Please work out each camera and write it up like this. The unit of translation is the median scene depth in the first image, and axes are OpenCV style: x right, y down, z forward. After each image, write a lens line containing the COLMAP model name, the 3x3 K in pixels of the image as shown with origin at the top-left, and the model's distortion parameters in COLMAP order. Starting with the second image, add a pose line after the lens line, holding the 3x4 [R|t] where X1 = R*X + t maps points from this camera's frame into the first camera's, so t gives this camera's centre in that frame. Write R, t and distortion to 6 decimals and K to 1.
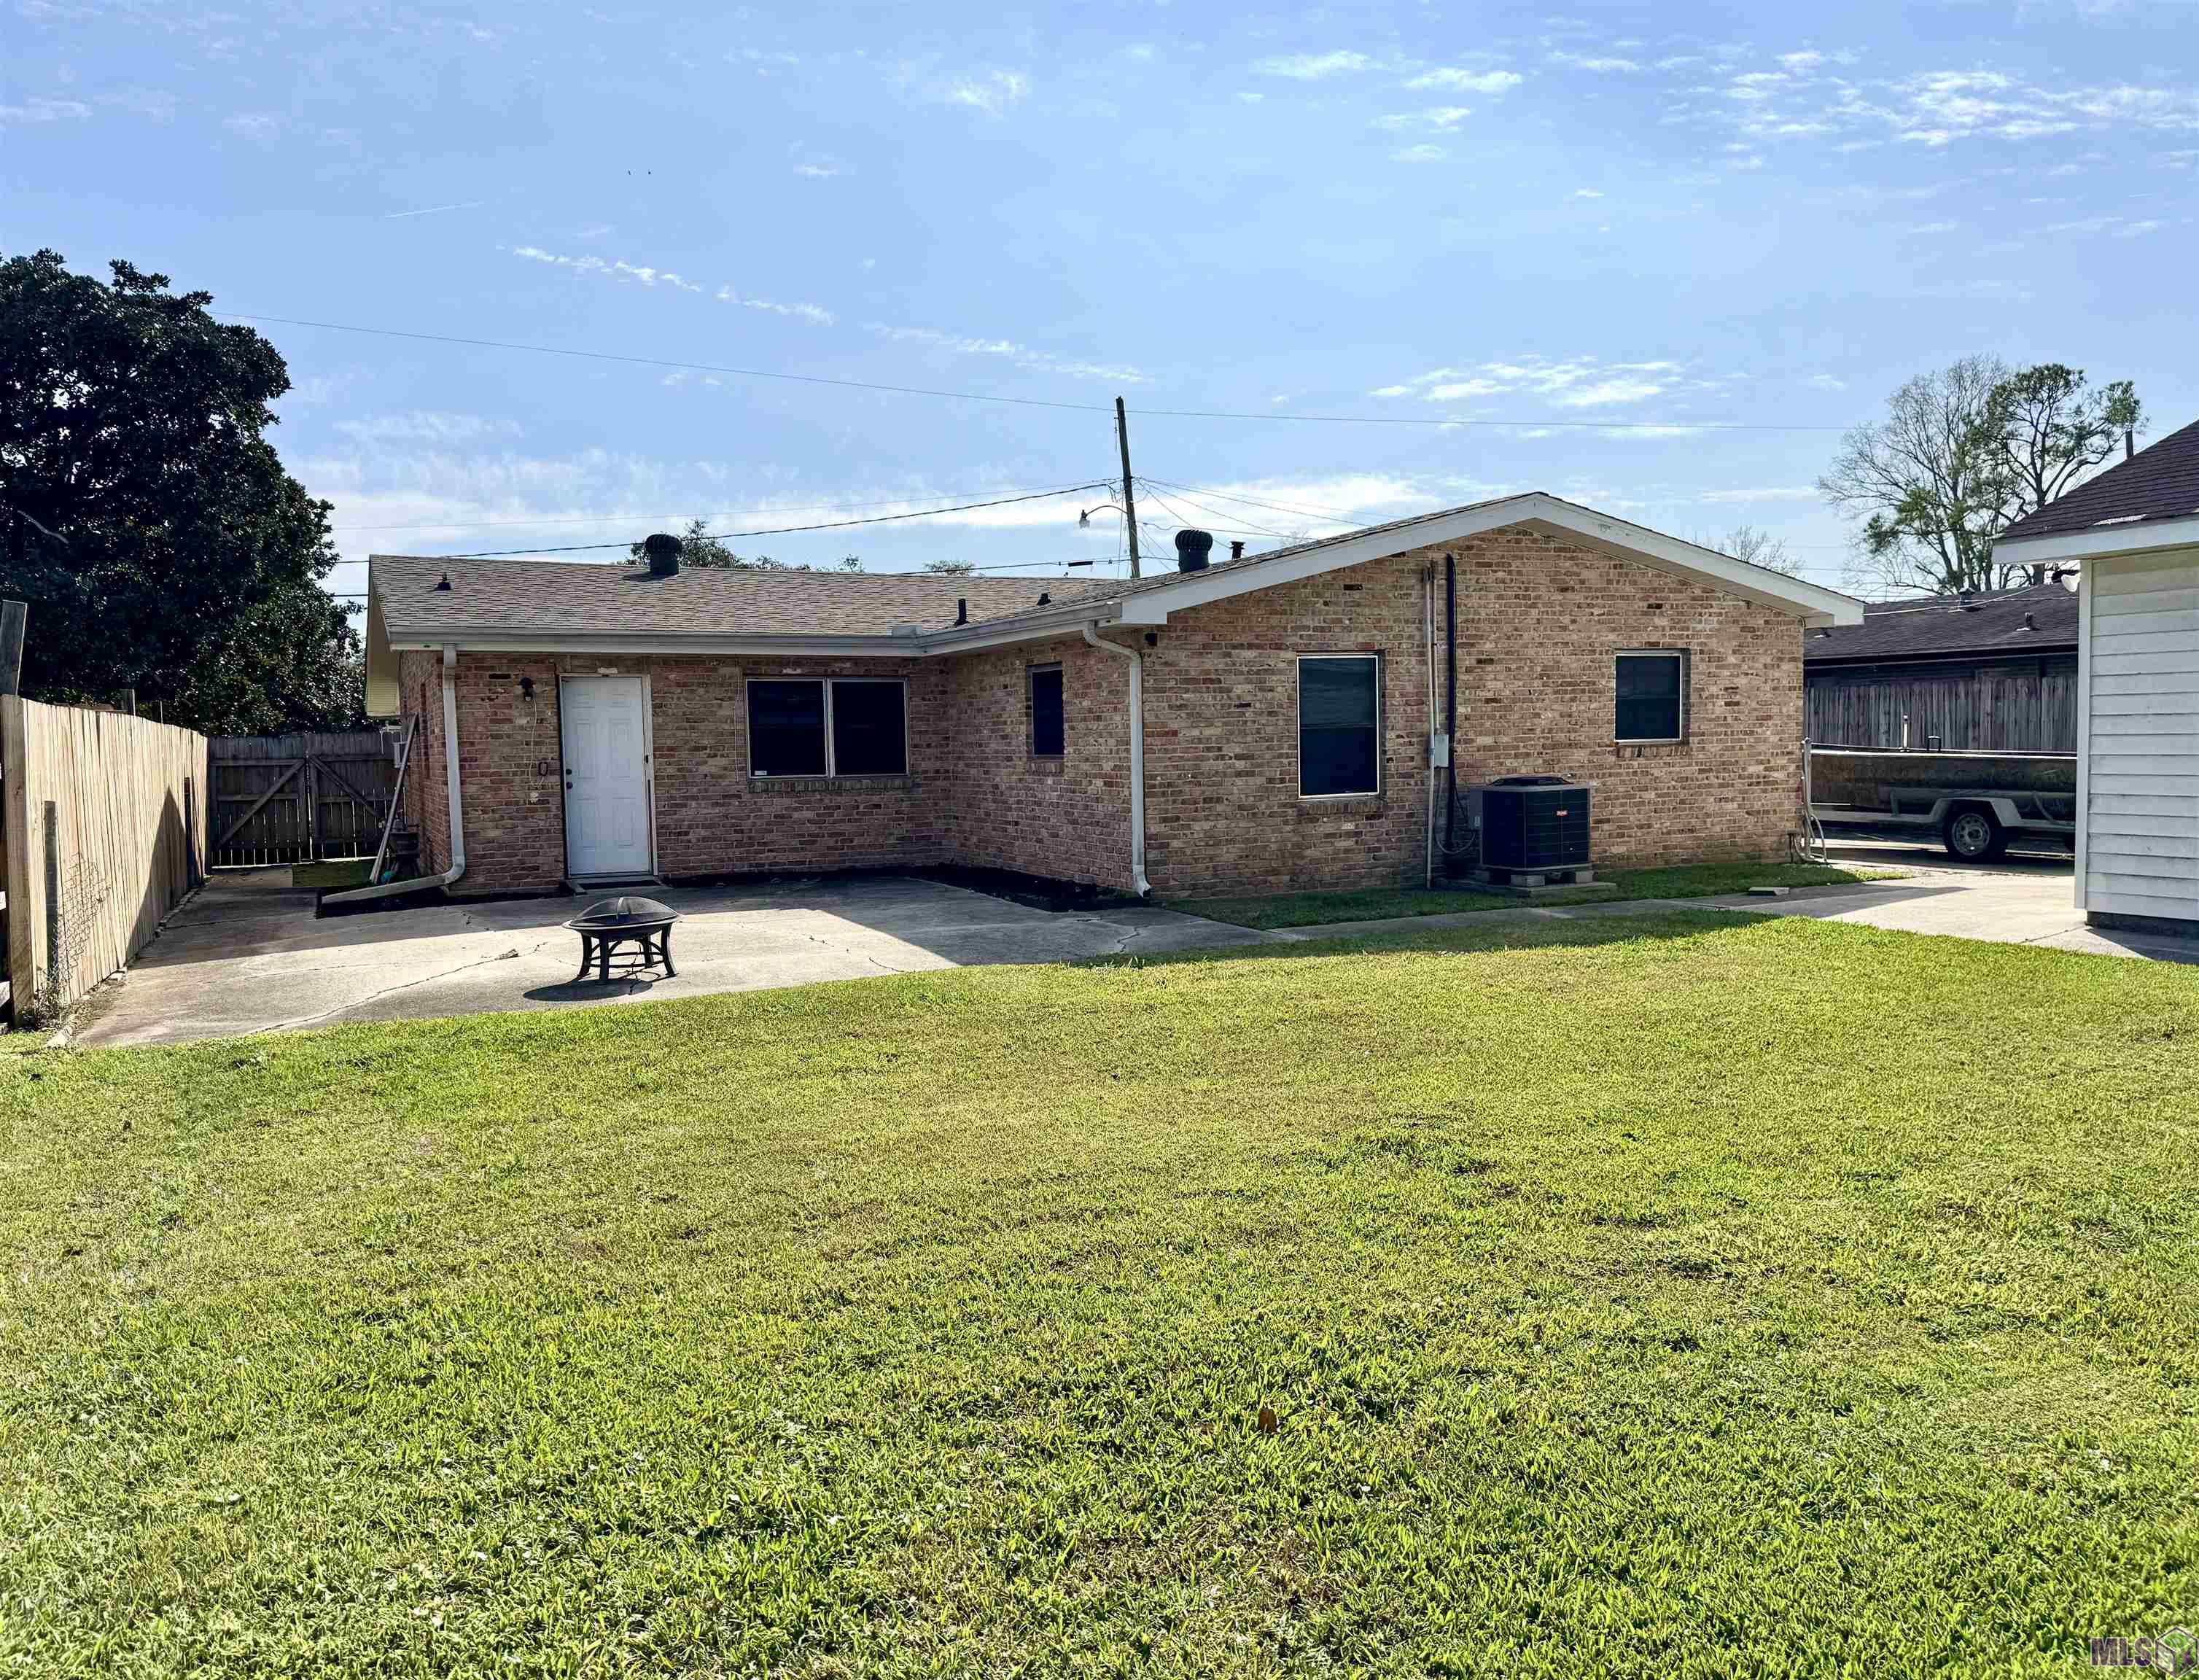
lens RADIAL K [[1596.9, 0, 1101.4], [0, 1596.9, 848.0], [0, 0, 1]] dist [0.079943, -0.045914]
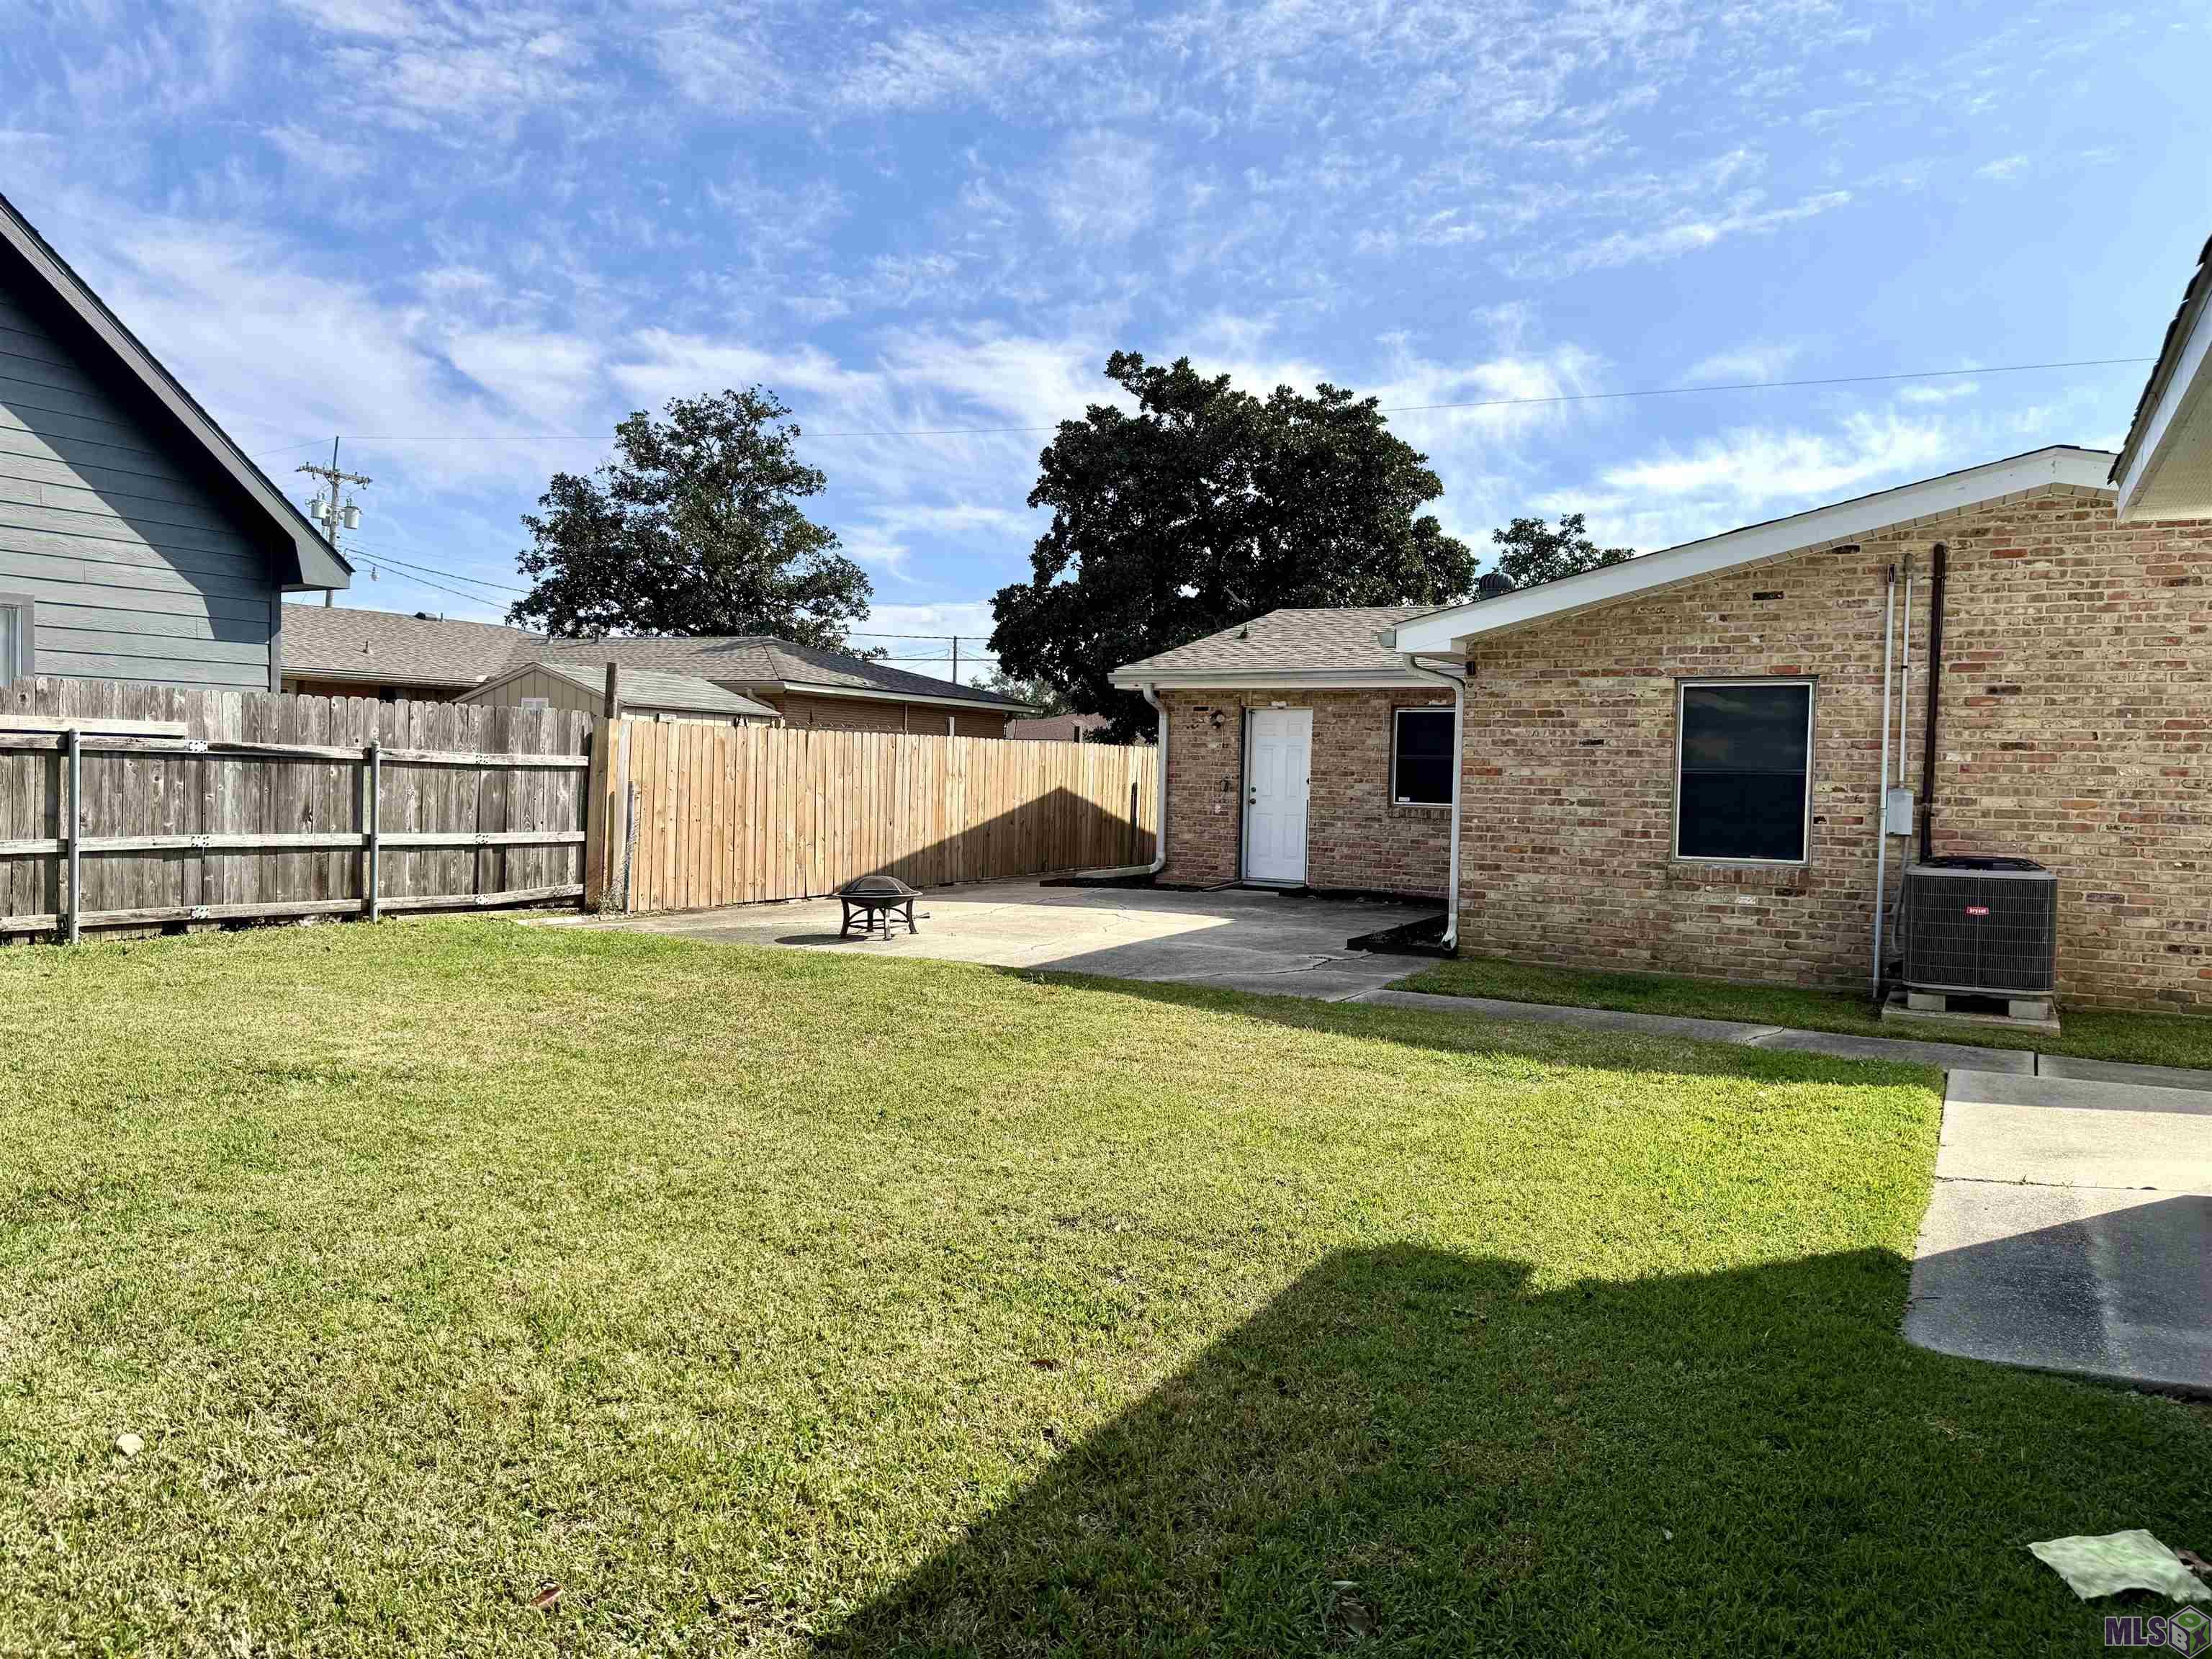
lens RADIAL K [[1541.5, 0, 1087.4], [0, 1541.5, 850.3], [0, 0, 1]] dist [0.067666, -0.084473]
pose [[0.592219, 0.080068, -0.801789, 0.568780], [-0.091715, 0.995282, 0.031648, -0.032141], [0.800541, 0.054794, 0.596768, 0.281562]]
